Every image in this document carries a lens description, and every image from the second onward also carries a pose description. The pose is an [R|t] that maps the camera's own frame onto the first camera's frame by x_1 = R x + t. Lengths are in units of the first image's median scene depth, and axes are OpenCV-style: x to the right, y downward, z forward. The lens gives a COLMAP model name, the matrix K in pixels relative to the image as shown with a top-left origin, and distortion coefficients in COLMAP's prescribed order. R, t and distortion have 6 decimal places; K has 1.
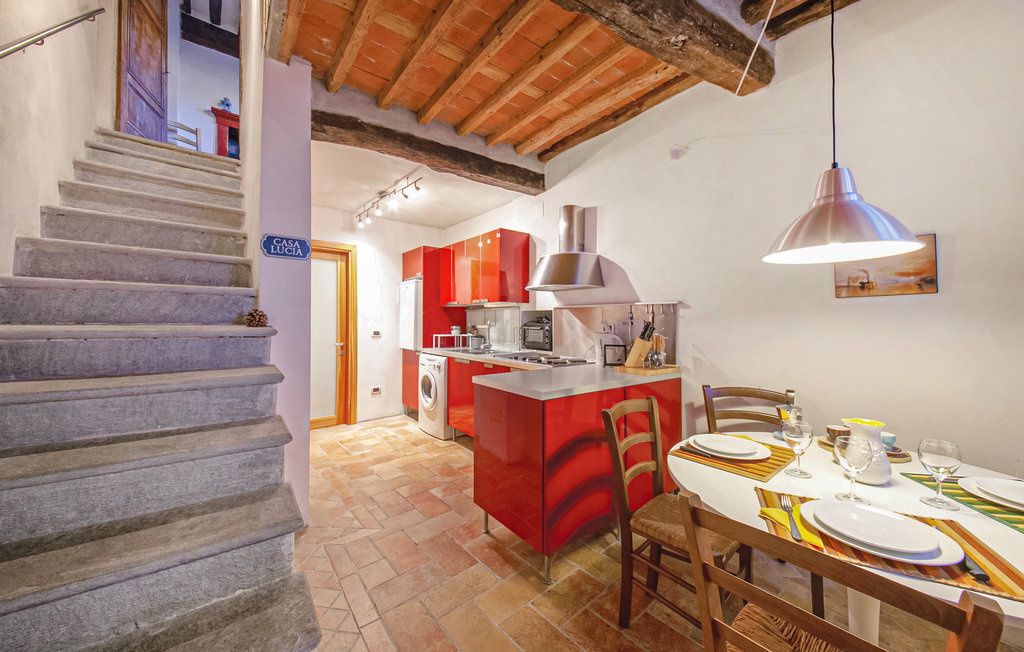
lens RADIAL K [[365.7, 0, 507.6], [0, 365.7, 321.7], [0, 0, 1]] dist [0.013623, -0.000113]
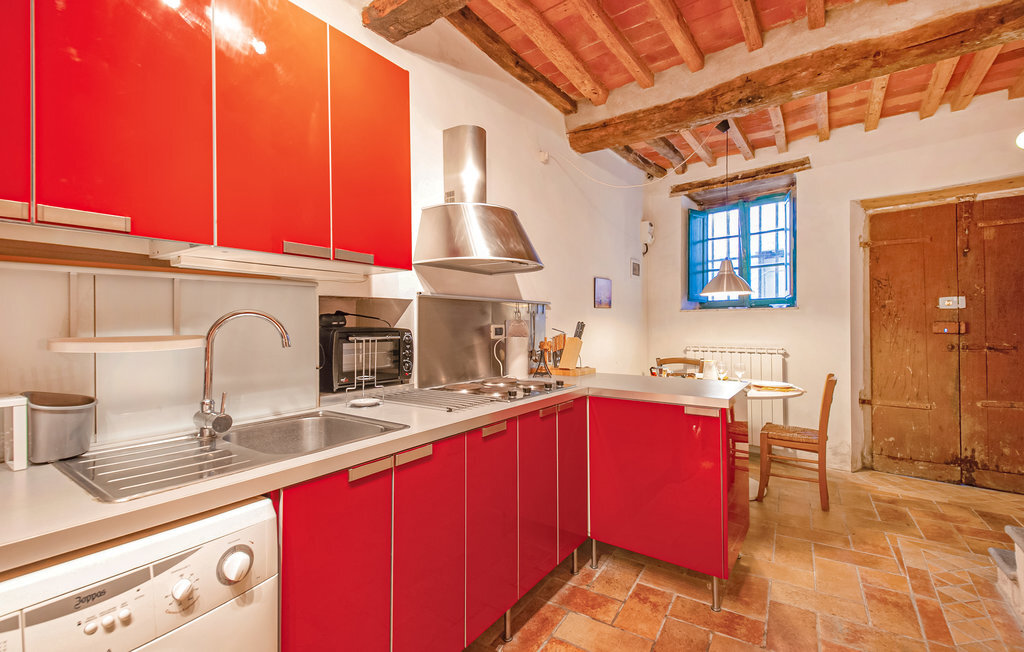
lens RADIAL K [[435.3, 0, 512.0], [0, 435.3, 326.0], [0, 0, 1]] dist [0.030545, -0.000003]
pose [[-0.289144, -0.010867, 0.957224, -0.557526], [0.003343, 0.999918, 0.012362, -0.002912], [-0.957280, 0.006774, -0.289084, 1.171189]]
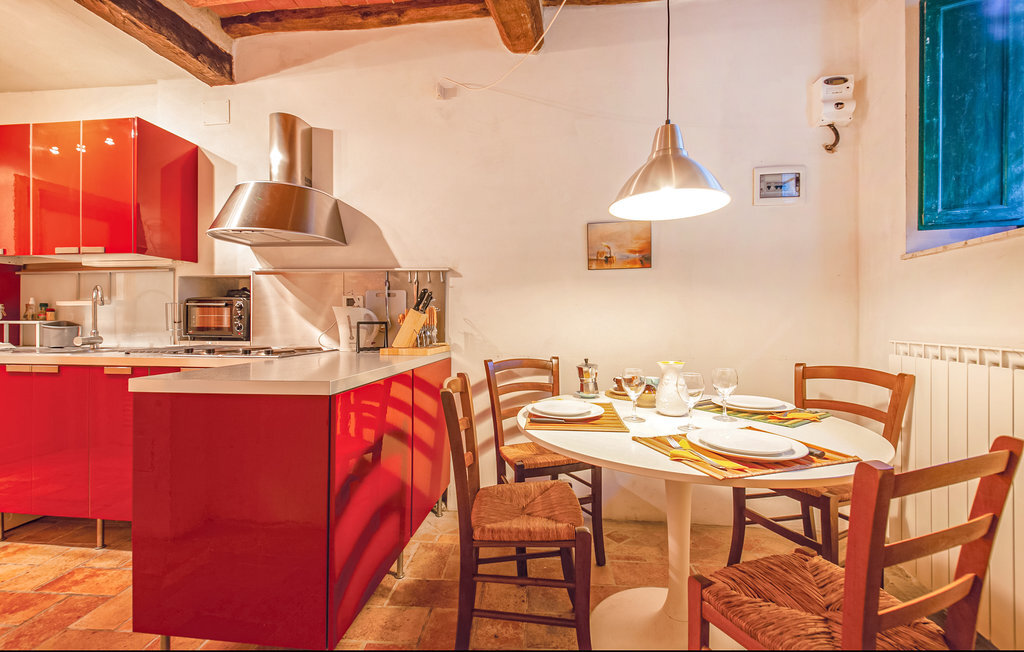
lens RADIAL K [[429.9, 0, 525.9], [0, 429.9, 320.9], [0, 0, 1]] dist [0.023373, -0.012242]
pose [[0.686662, -0.003566, 0.726968, -0.107840], [0.001560, 0.999993, 0.003432, 0.050961], [-0.726976, -0.001223, 0.686662, 0.151928]]
